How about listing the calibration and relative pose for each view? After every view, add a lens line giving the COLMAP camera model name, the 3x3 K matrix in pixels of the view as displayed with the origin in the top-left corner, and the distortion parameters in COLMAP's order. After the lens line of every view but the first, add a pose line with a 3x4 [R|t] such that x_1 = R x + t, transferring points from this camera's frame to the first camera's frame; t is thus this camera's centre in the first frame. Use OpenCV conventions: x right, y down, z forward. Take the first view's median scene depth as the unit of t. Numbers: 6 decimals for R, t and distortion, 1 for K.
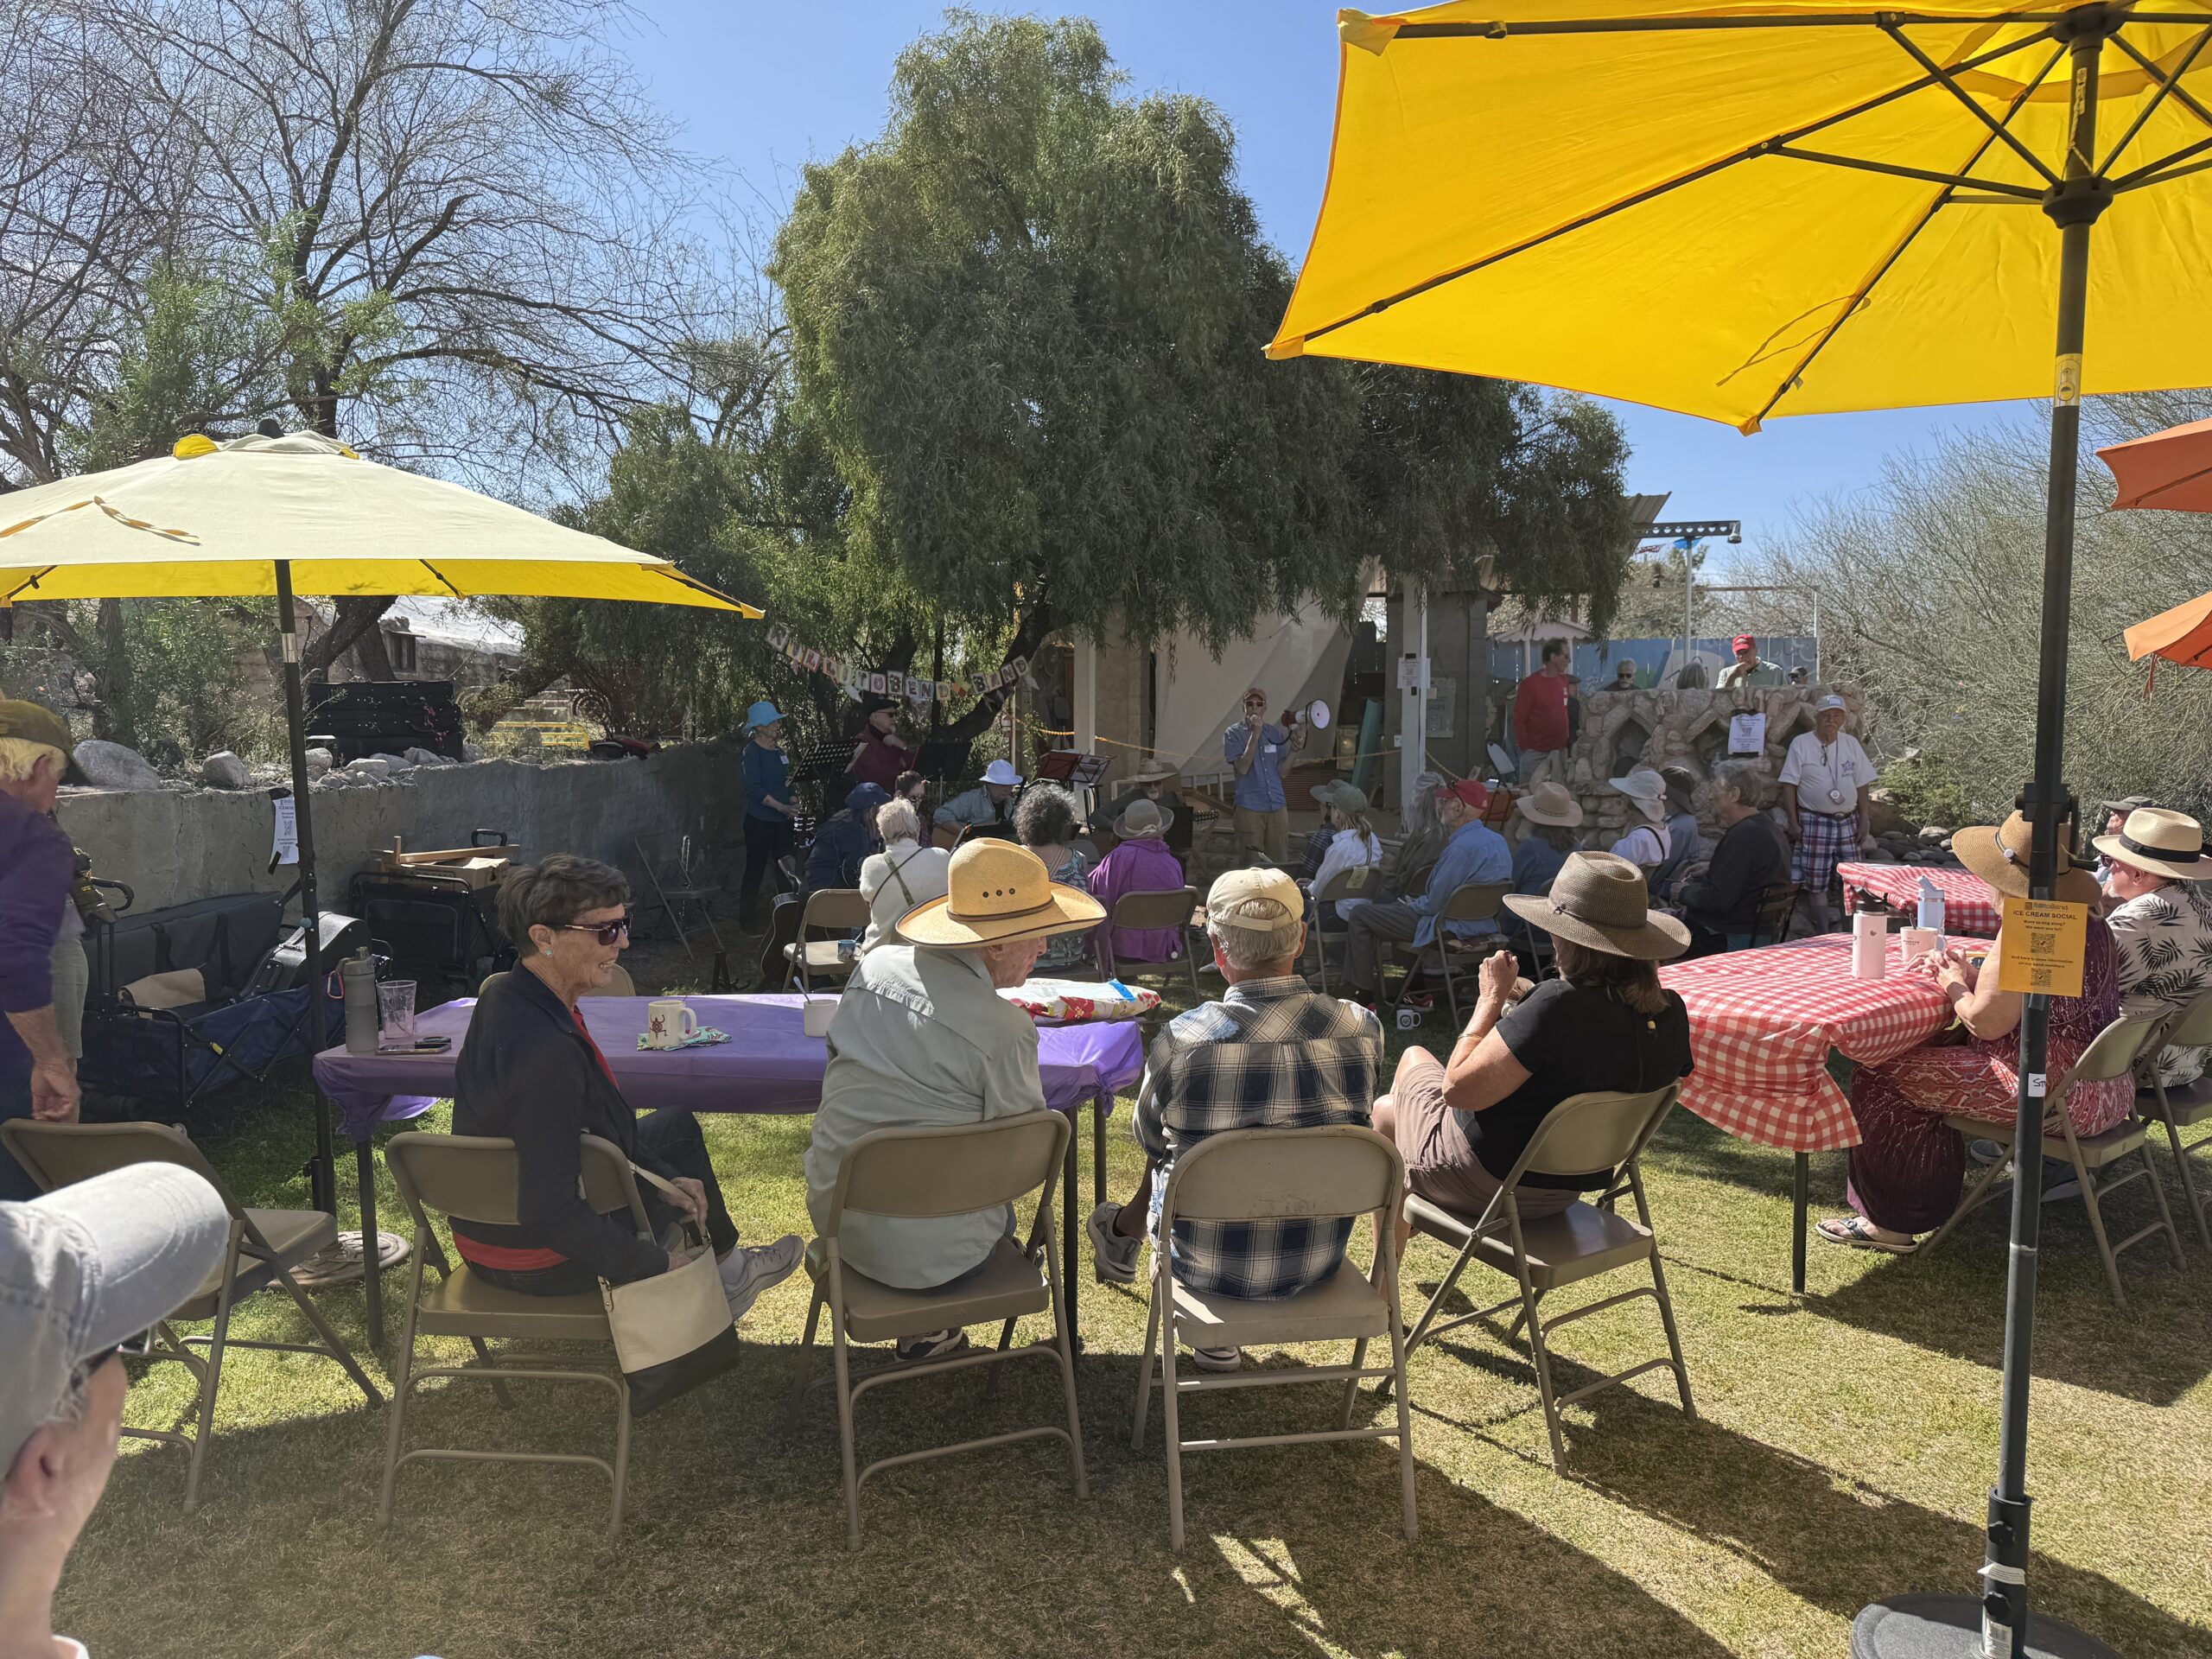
lens RADIAL K [[1484.8, 0, 1118.0], [0, 1484.8, 830.7], [0, 0, 1]] dist [0.149988, -0.220679]
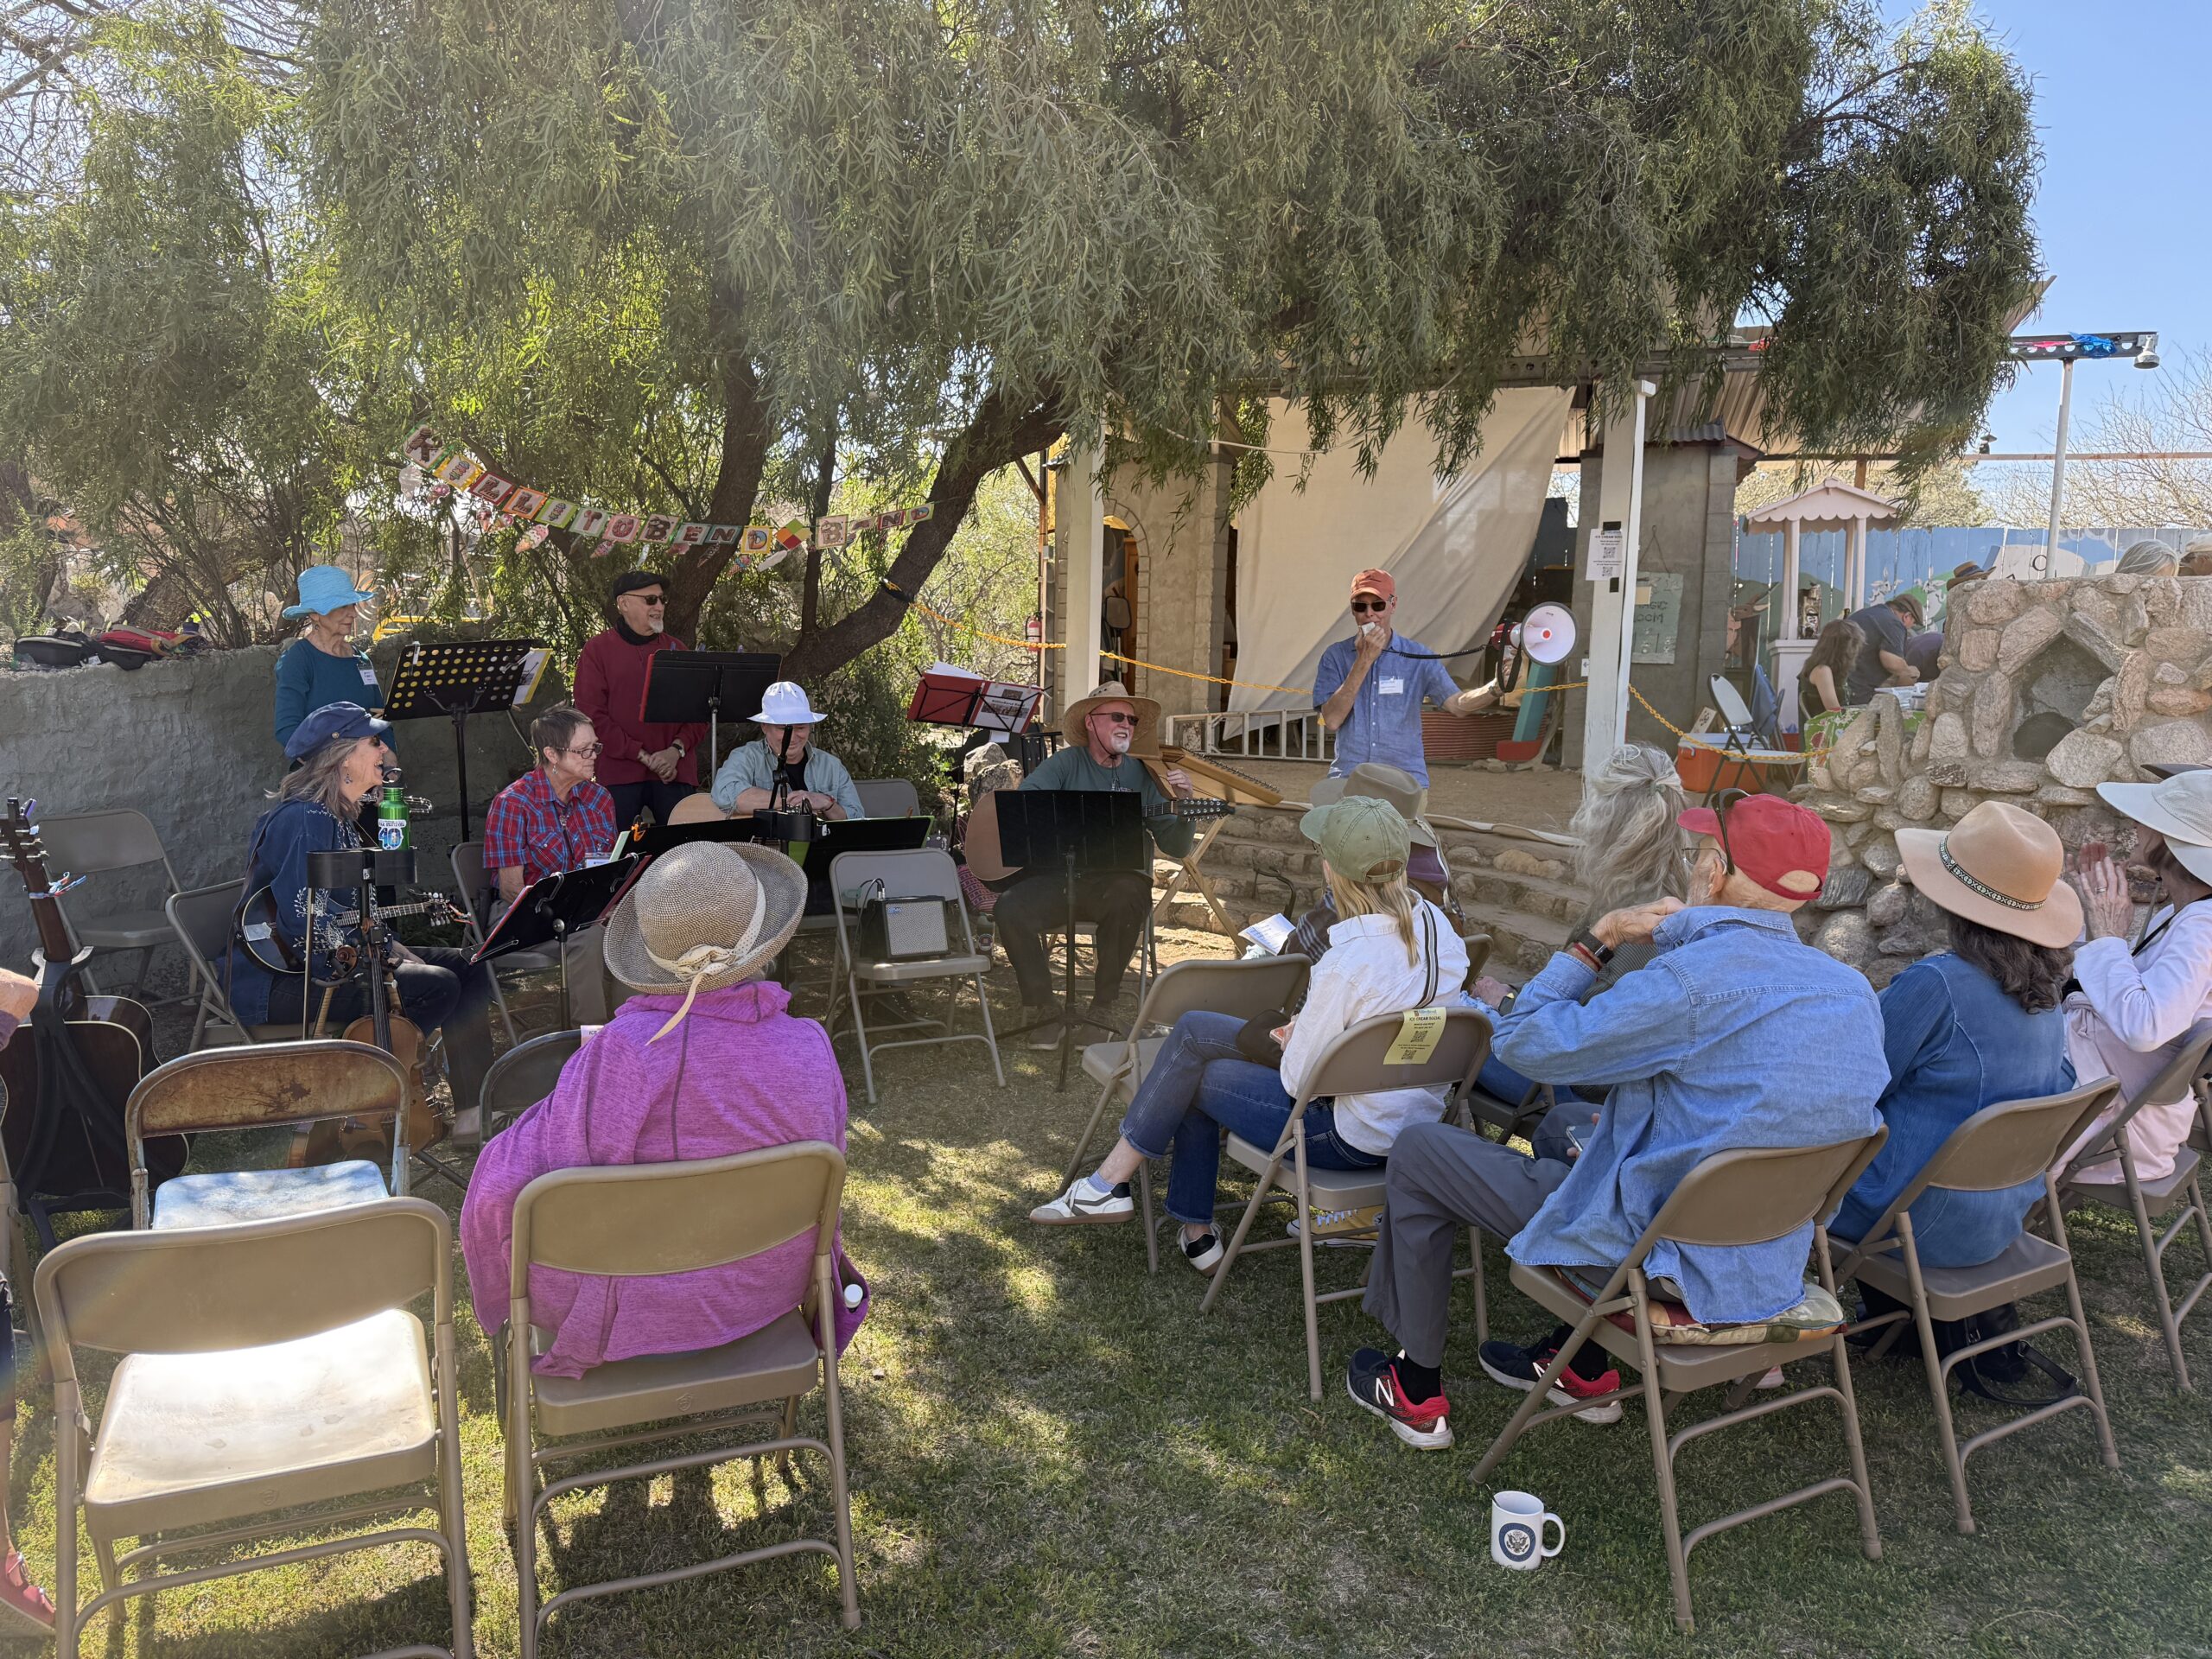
lens RADIAL K [[1484.8, 0, 1118.0], [0, 1484.8, 830.7], [0, 0, 1]] dist [0.149988, -0.220679]
pose [[0.992064, 0.037652, -0.119963, 0.079946], [-0.030952, 0.997881, 0.057230, -0.024465], [0.121864, -0.053062, 0.991127, 0.382982]]
